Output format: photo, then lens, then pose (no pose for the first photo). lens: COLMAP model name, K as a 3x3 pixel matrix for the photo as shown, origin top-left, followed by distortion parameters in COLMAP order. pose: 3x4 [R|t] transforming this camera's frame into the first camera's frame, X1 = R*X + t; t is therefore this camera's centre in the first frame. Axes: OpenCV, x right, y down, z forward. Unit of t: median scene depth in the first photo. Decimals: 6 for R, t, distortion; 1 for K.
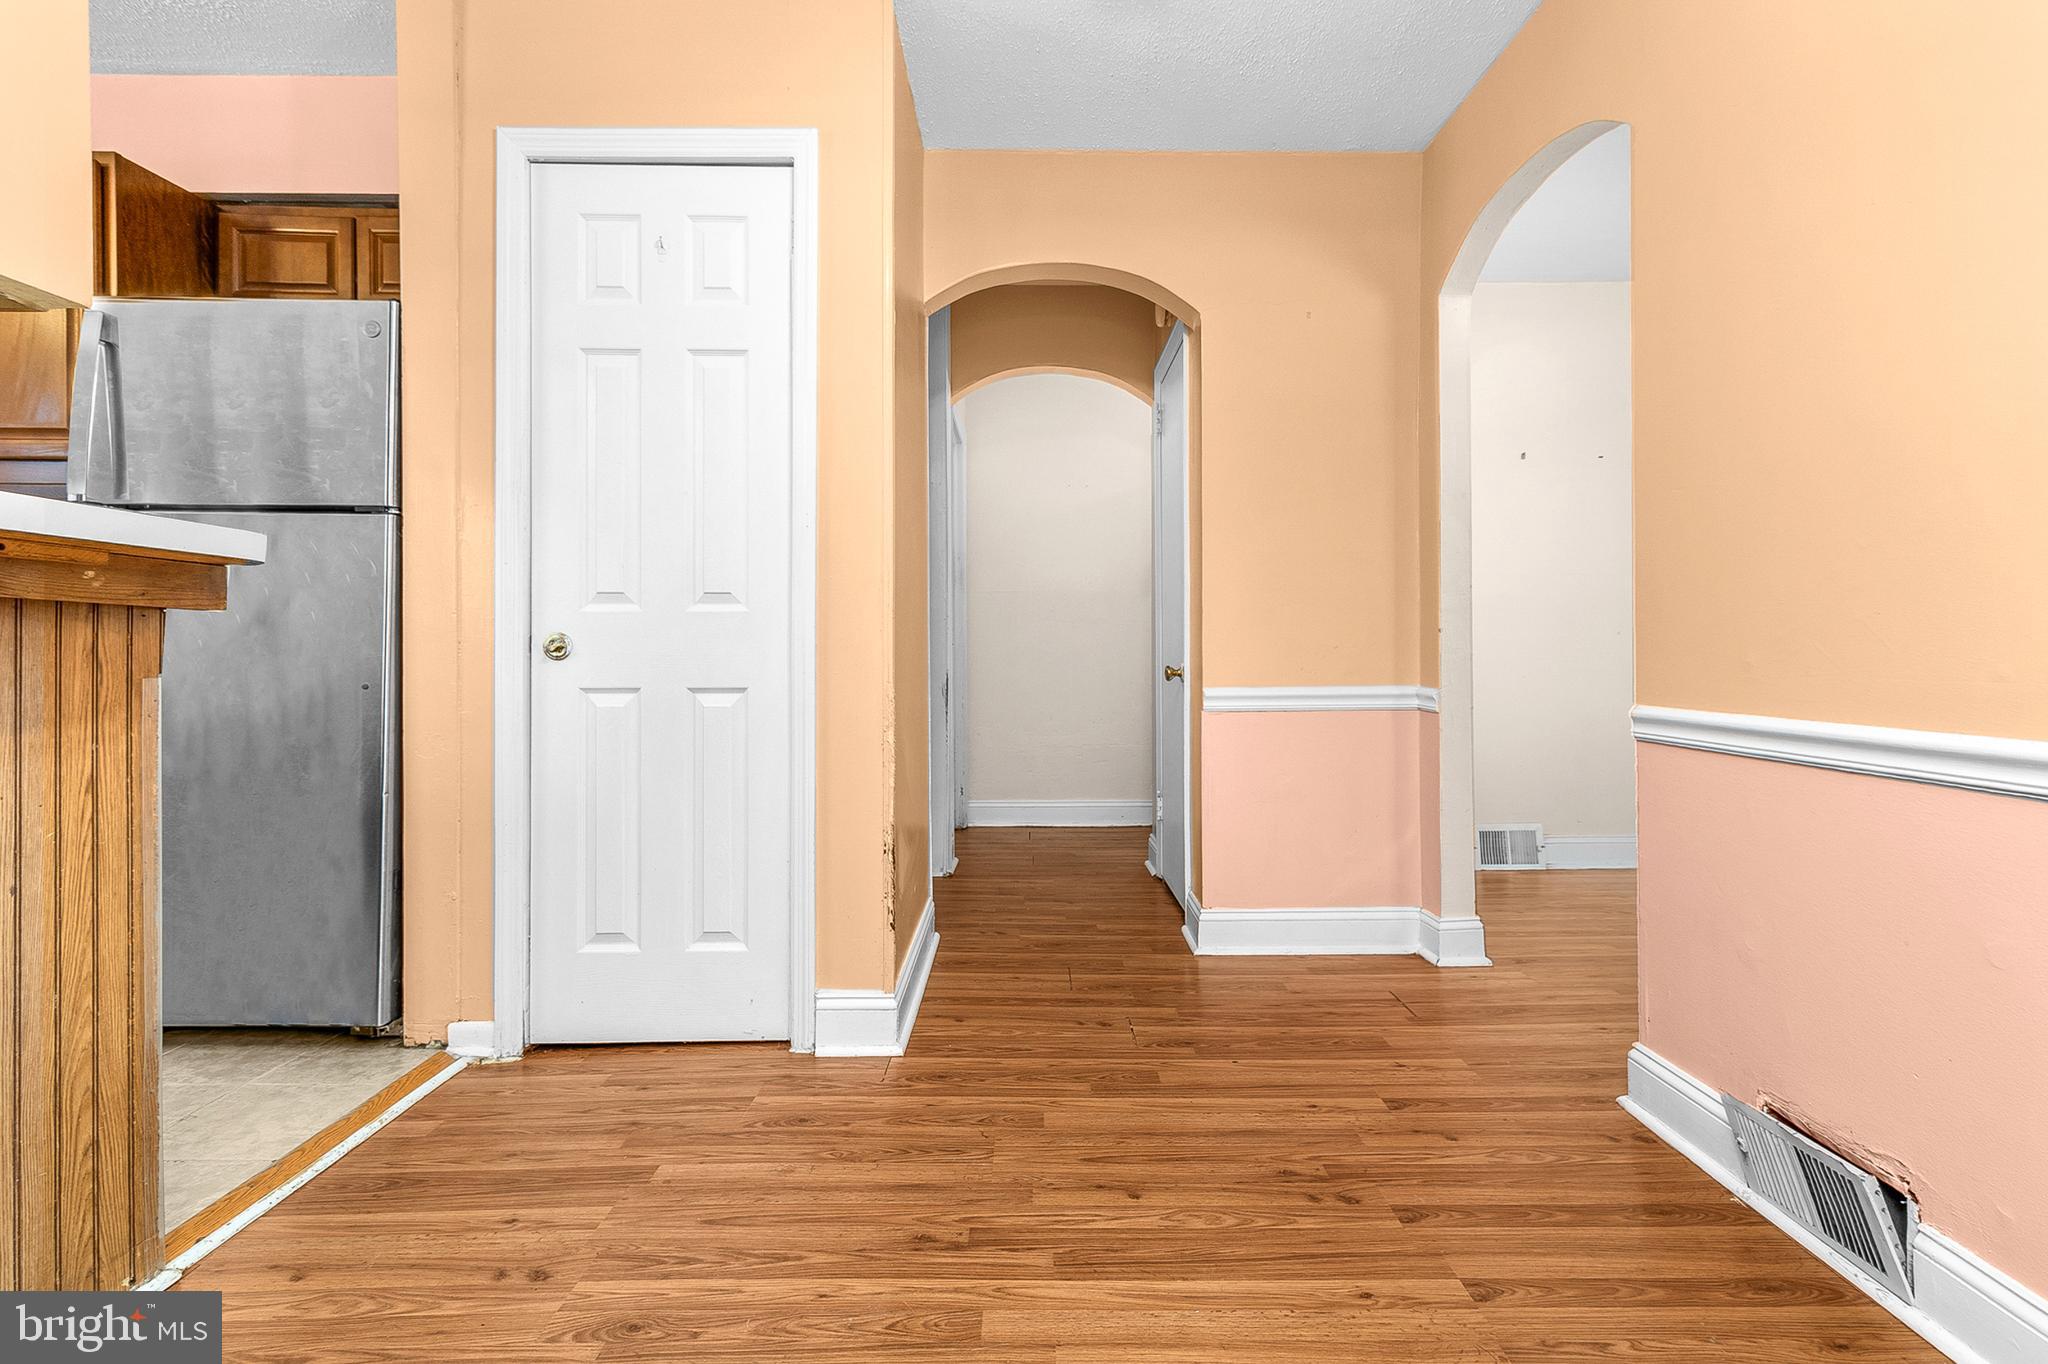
lens RADIAL K [[964.9, 0, 1037.3], [0, 964.9, 651.8], [0, 0, 1]] dist [0.003693, 0.000307]
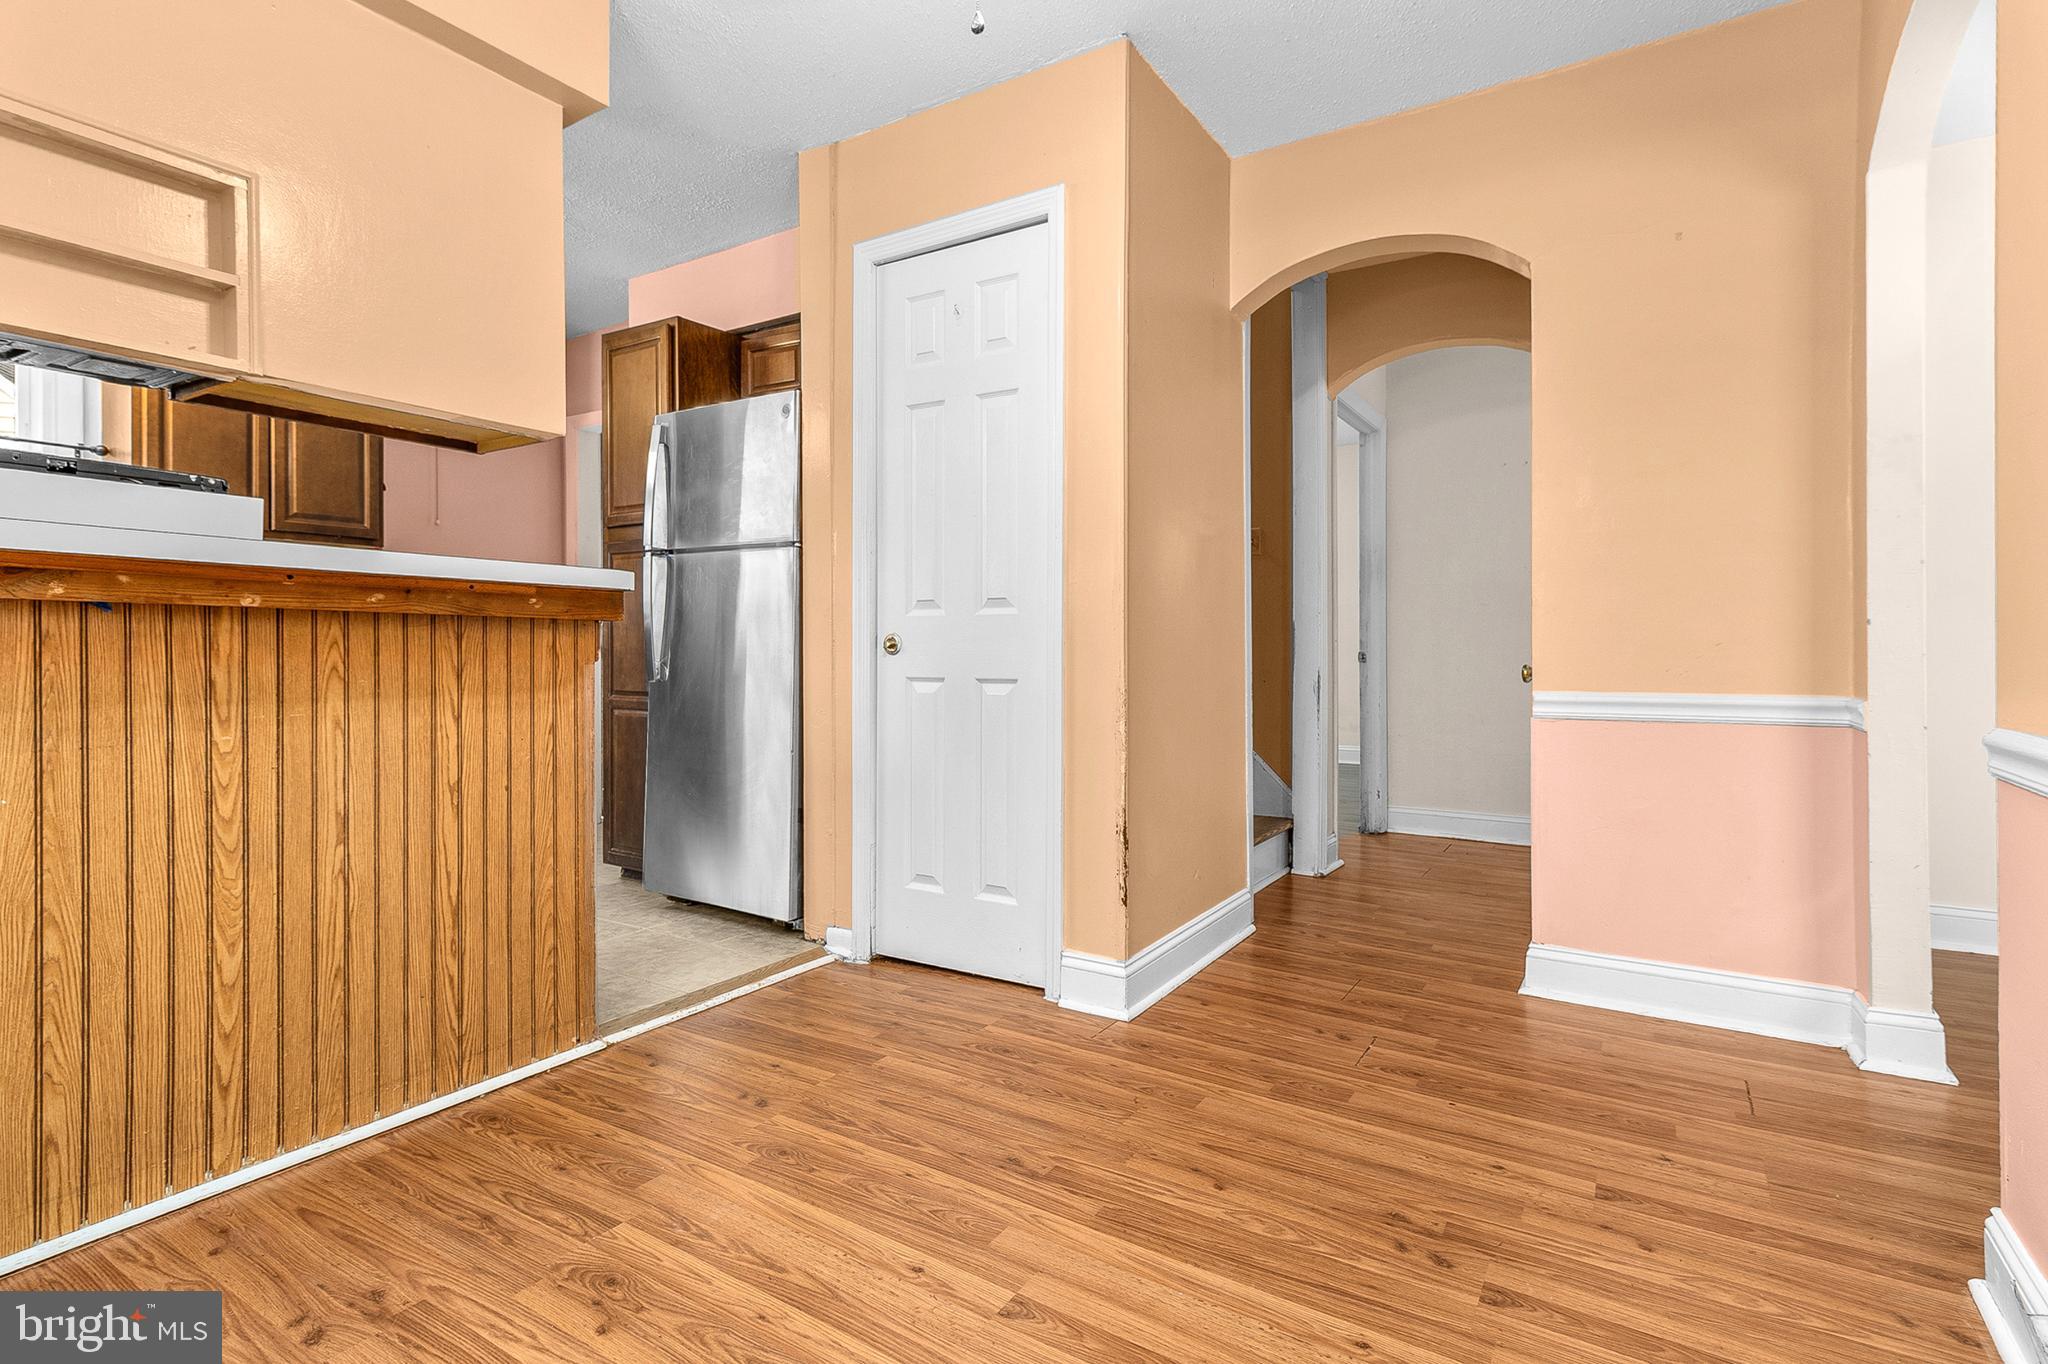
lens RADIAL K [[966.3, 0, 1057.5], [0, 966.3, 652.6], [0, 0, 1]] dist [0.003681, 0.000904]
pose [[0.850014, 0.004715, -0.526739, 0.403374], [-0.002393, 0.999984, 0.005090, -0.001377], [0.526755, -0.003066, 0.850012, 0.041238]]
